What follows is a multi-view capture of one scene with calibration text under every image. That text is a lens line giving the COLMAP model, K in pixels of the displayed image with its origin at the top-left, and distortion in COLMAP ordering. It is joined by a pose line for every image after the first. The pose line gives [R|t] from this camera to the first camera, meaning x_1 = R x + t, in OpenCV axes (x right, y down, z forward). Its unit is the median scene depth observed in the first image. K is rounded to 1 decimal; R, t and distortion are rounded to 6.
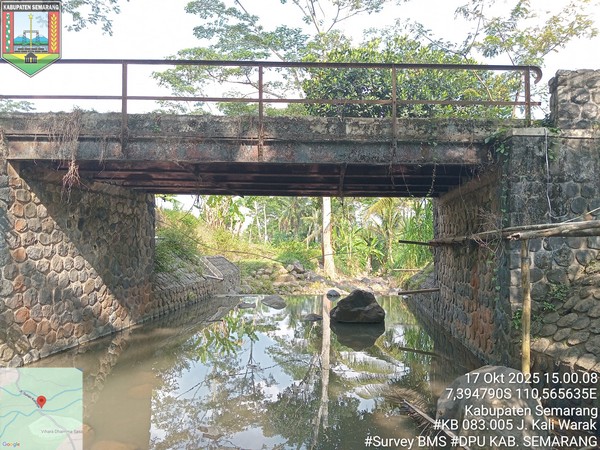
lens RADIAL K [[422.6, 0, 300.0], [0, 422.6, 225.0], [0, 0, 1]] dist [0.005250, -0.061089]
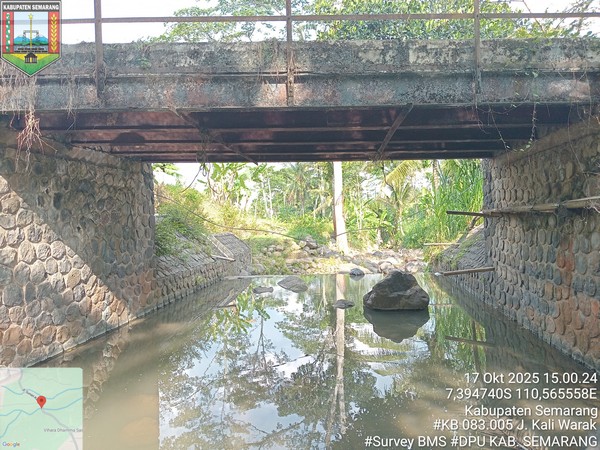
lens RADIAL K [[422.6, 0, 300.0], [0, 422.6, 225.0], [0, 0, 1]] dist [0.005250, -0.061089]
pose [[0.999618, -0.025405, -0.010855, -0.049480], [0.026032, 0.997723, 0.062225, 0.005099], [0.009249, -0.062484, 0.998003, 0.179768]]
